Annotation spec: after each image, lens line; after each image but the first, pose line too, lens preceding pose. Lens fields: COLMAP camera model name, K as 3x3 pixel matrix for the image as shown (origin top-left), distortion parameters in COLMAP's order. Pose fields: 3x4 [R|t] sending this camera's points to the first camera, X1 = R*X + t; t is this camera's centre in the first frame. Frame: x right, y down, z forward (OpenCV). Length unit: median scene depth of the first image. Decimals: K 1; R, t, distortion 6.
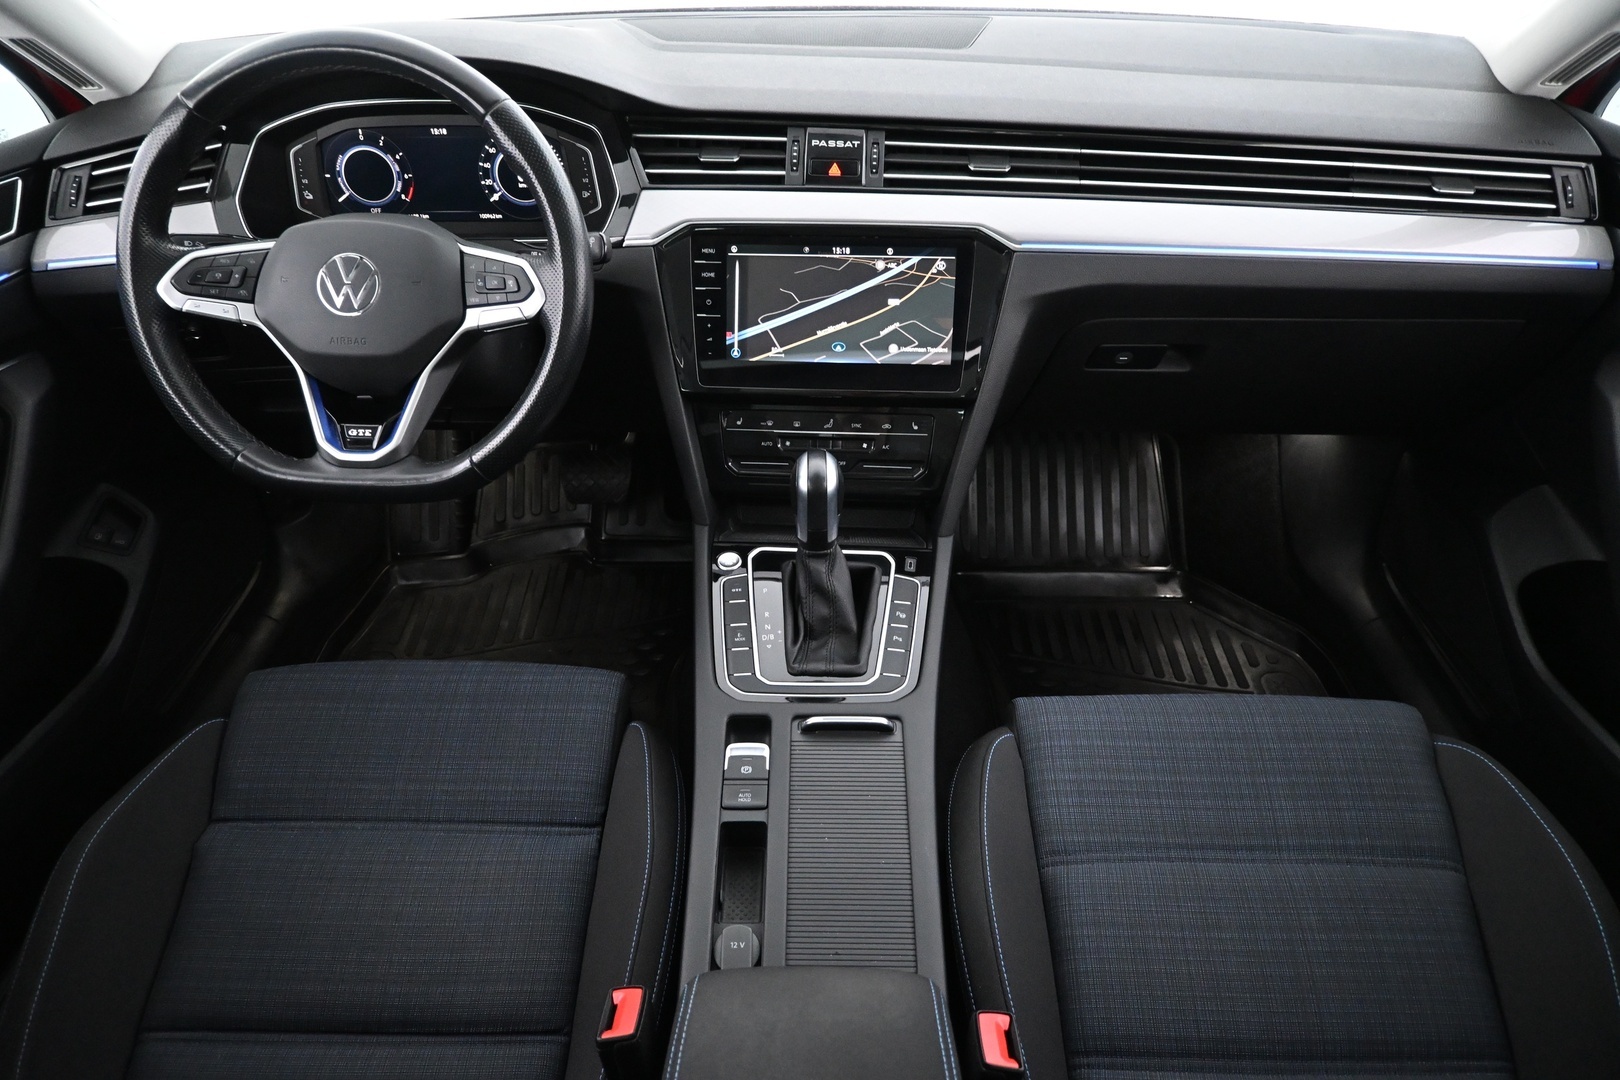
lens RADIAL K [[1099.9, 0, 813.0], [0, 1099.9, 539.9], [0, 0, 1]] dist [-0.005620, 0.000139]
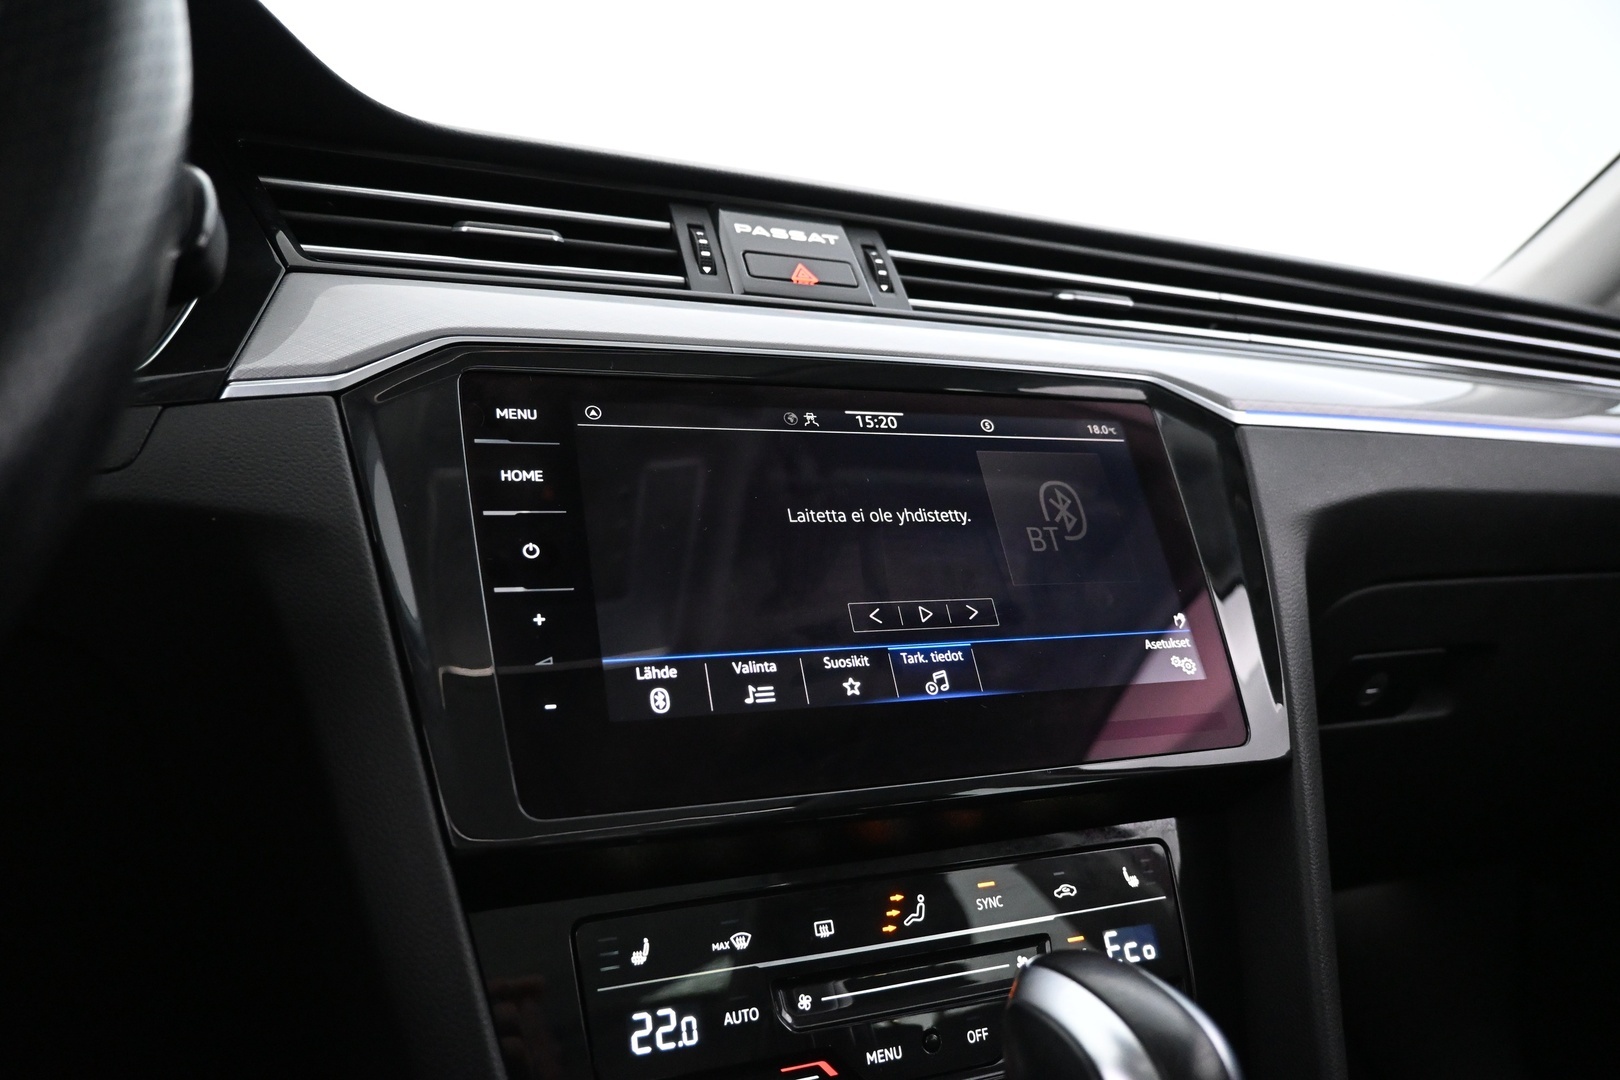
lens RADIAL K [[1099.9, 0, 808.2], [0, 1099.9, 533.6], [0, 0, 1]] dist [-0.005620, 0.000139]
pose [[0.899374, -0.001471, 0.437177, -0.160823], [0.240954, 0.836066, -0.492885, -0.048667], [-0.364784, 0.548628, 0.752290, 0.738921]]
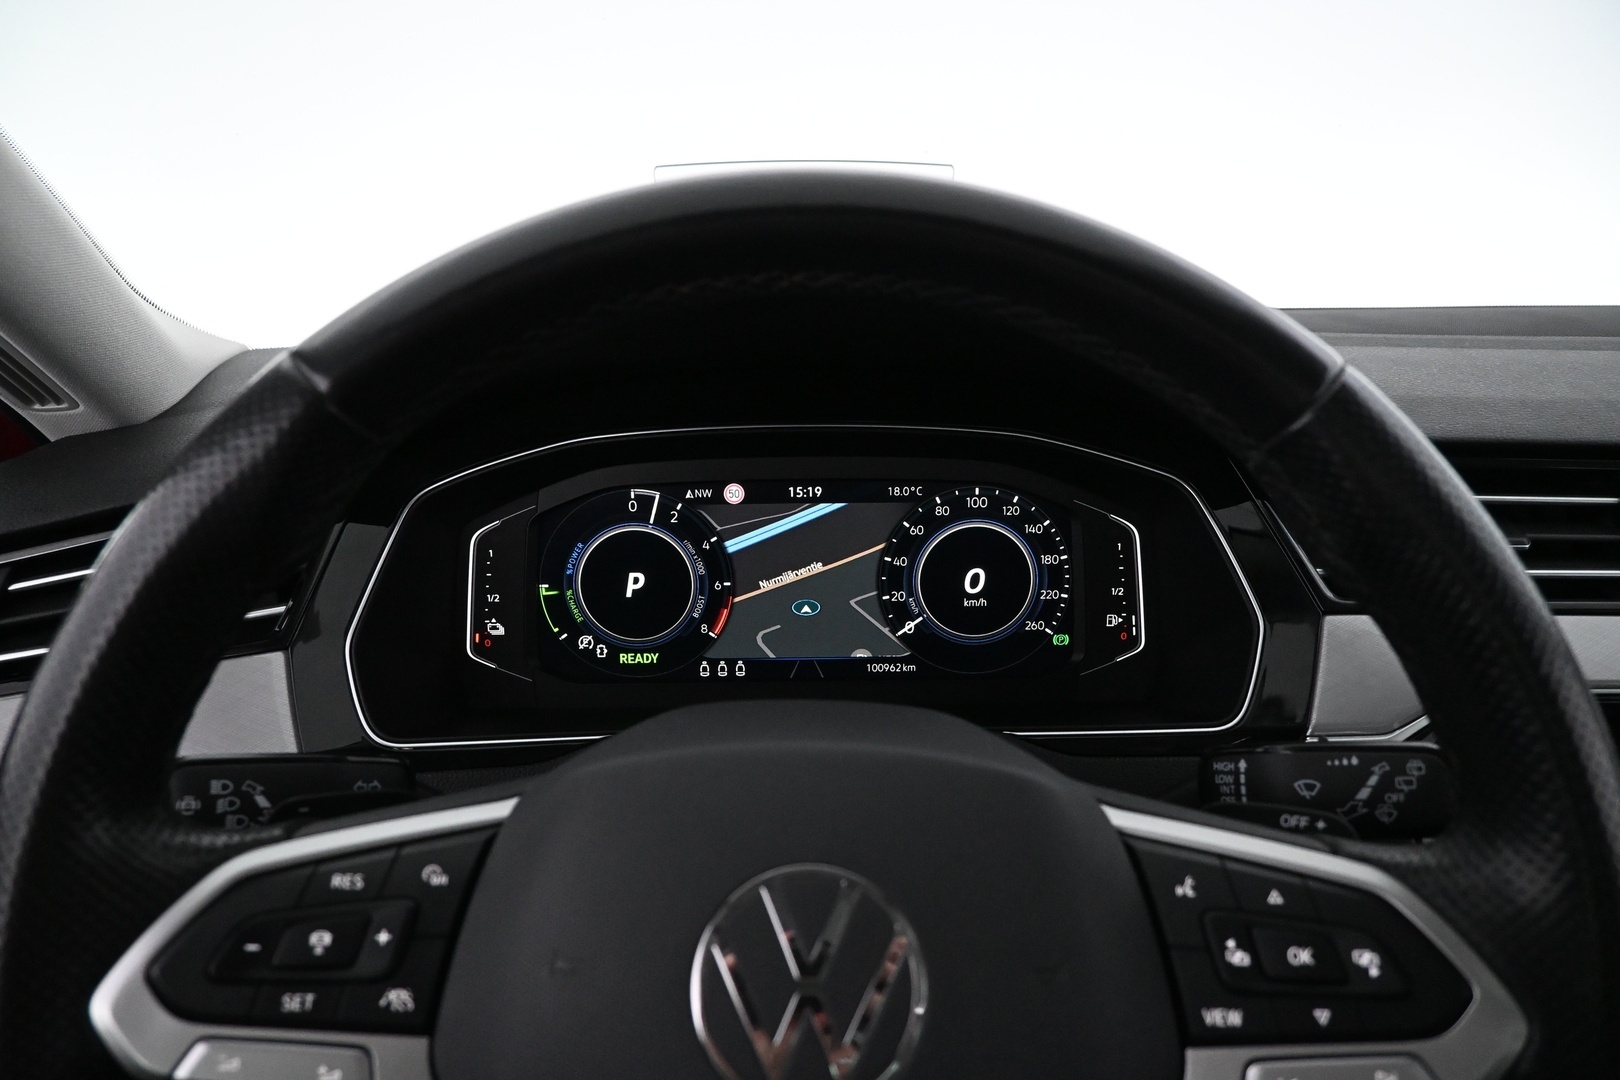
lens RADIAL K [[1099.9, 0, 808.3], [0, 1099.9, 540.4], [0, 0, 1]] dist [-0.005620, 0.000139]
pose [[0.999834, -0.009333, 0.015675, -0.361839], [0.014034, 0.942460, -0.334026, -0.208976], [-0.011655, 0.334190, 0.942434, 0.600960]]
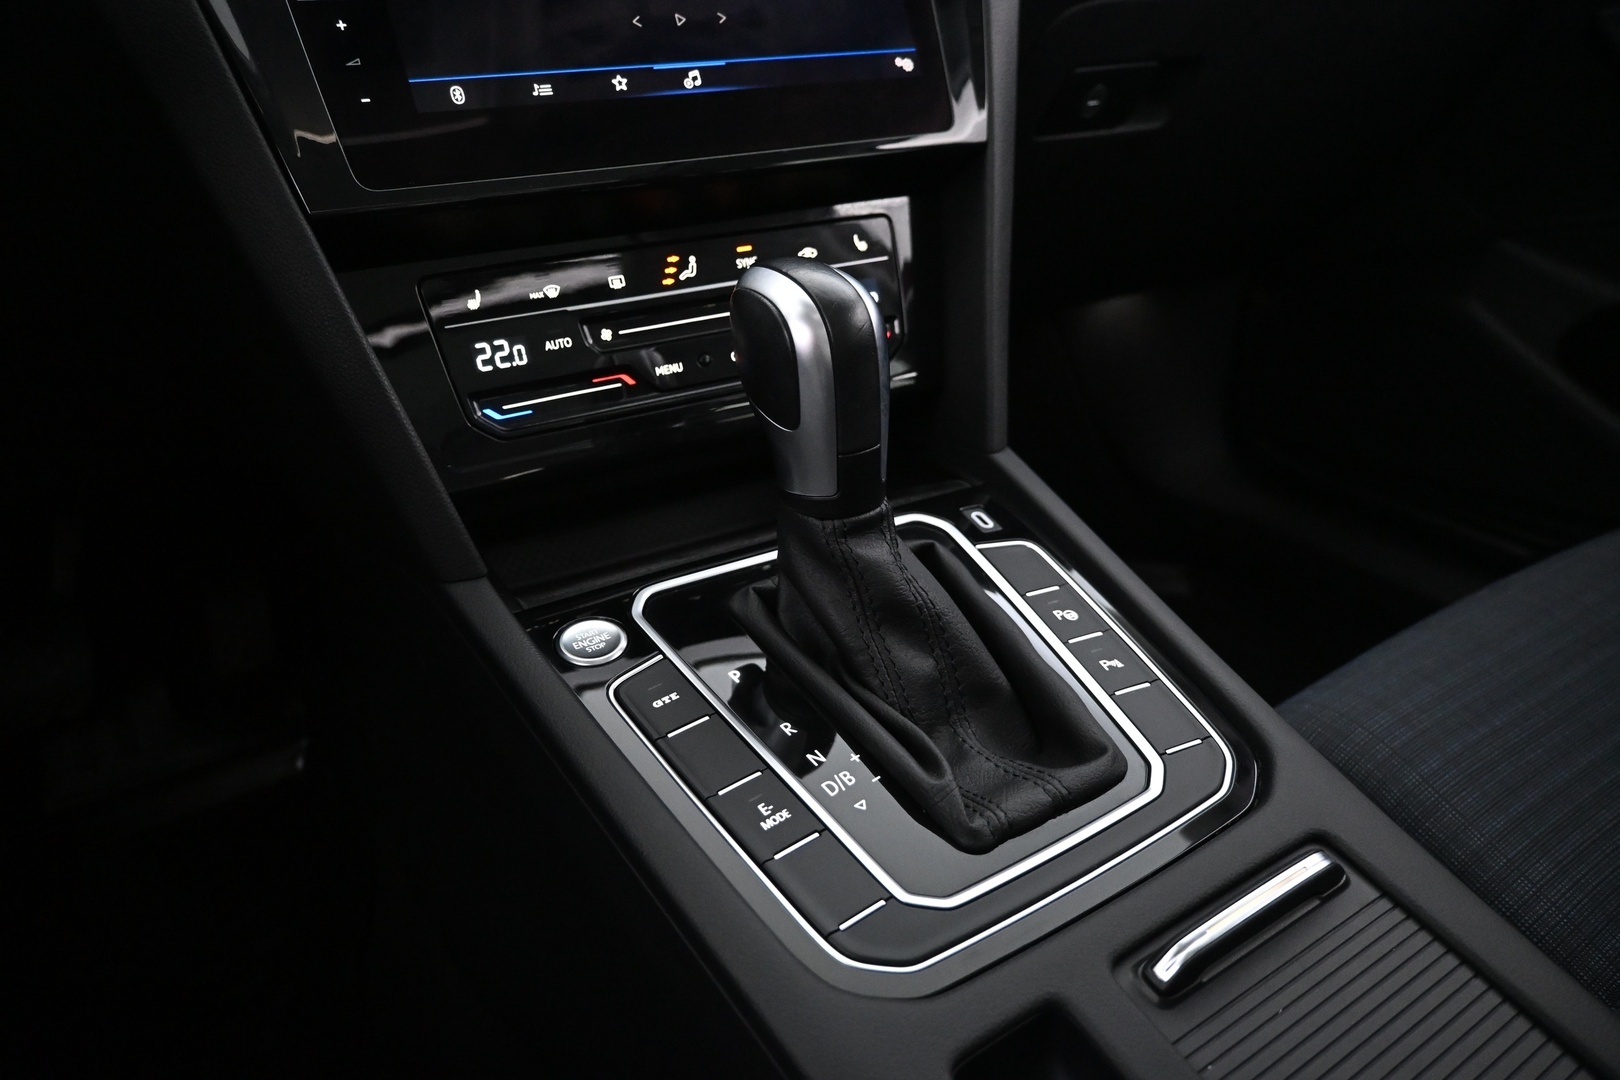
lens RADIAL K [[1099.9, 0, 811.1], [0, 1099.9, 539.8], [0, 0, 1]] dist [-0.005620, 0.000139]
pose [[0.832933, -0.261753, 0.487553, -0.185933], [0.327940, 0.943160, -0.053897, 0.031632], [-0.445733, 0.204780, 0.871428, 0.661330]]
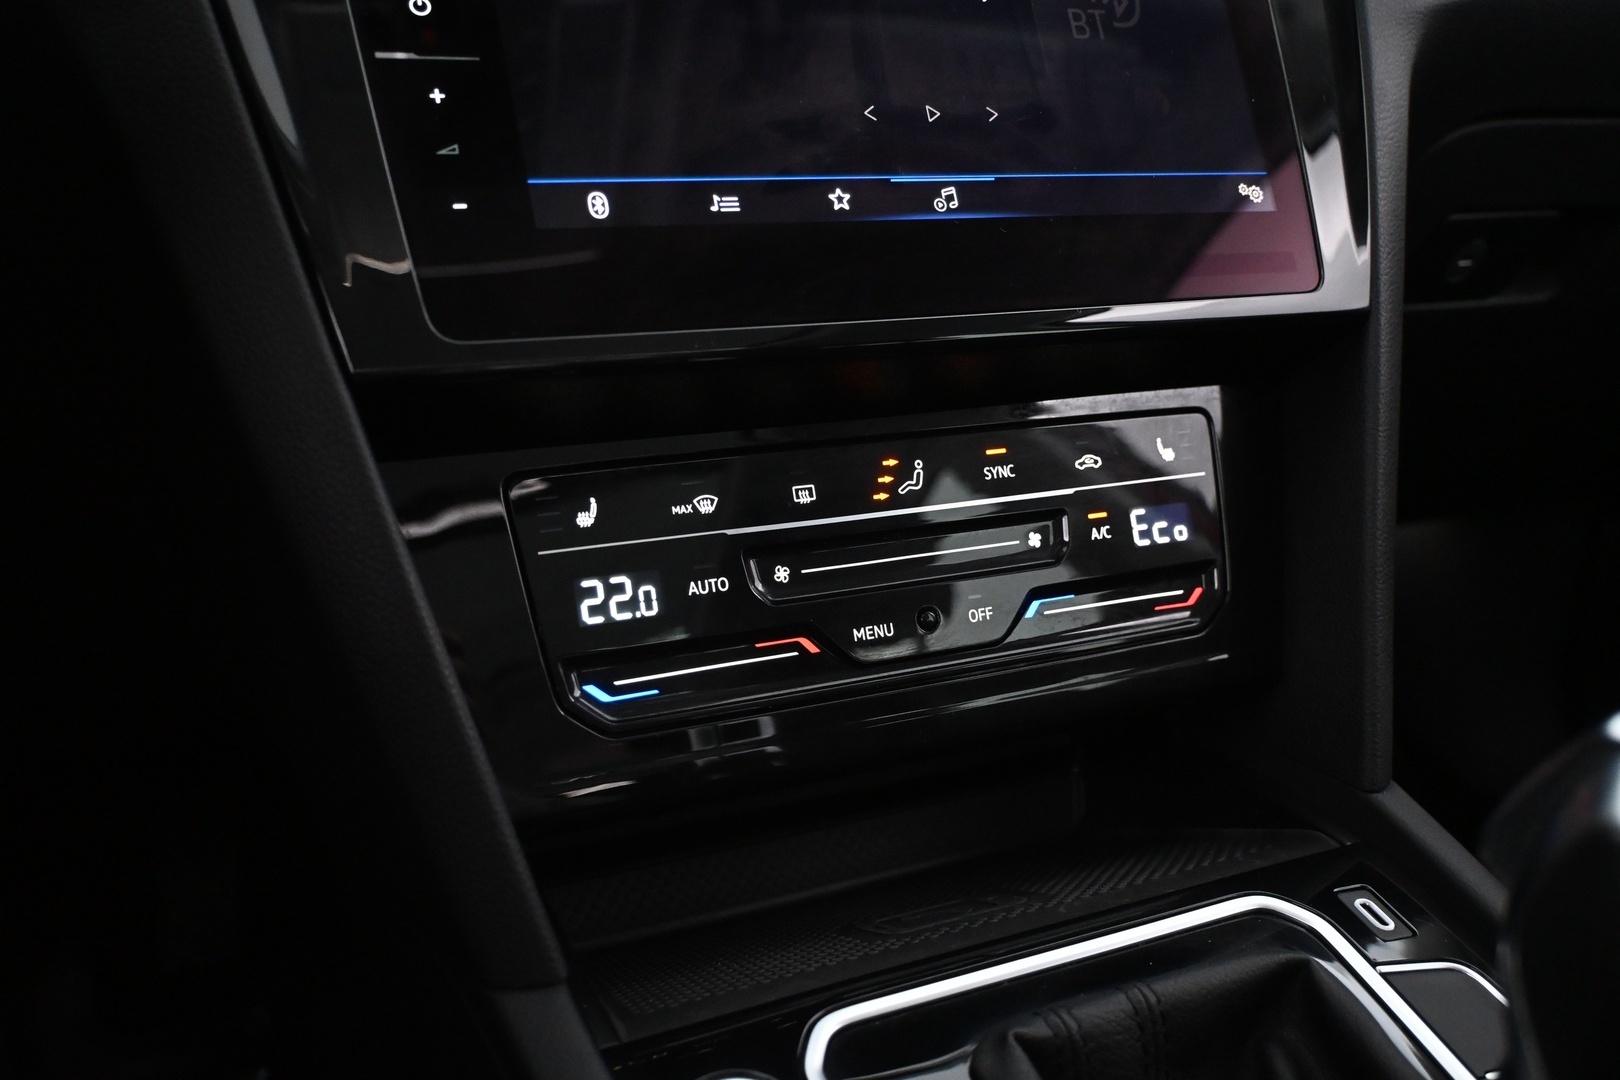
lens RADIAL K [[1330.2, 0, 809.5], [0, 1330.2, 538.0], [0, 0, 1]] dist [-0.012369, 0.009974]
pose [[0.884745, -0.125859, 0.448760, -0.163473], [0.253191, 0.938175, -0.236053, -0.021390], [-0.391306, 0.322469, 0.861912, 0.763317]]
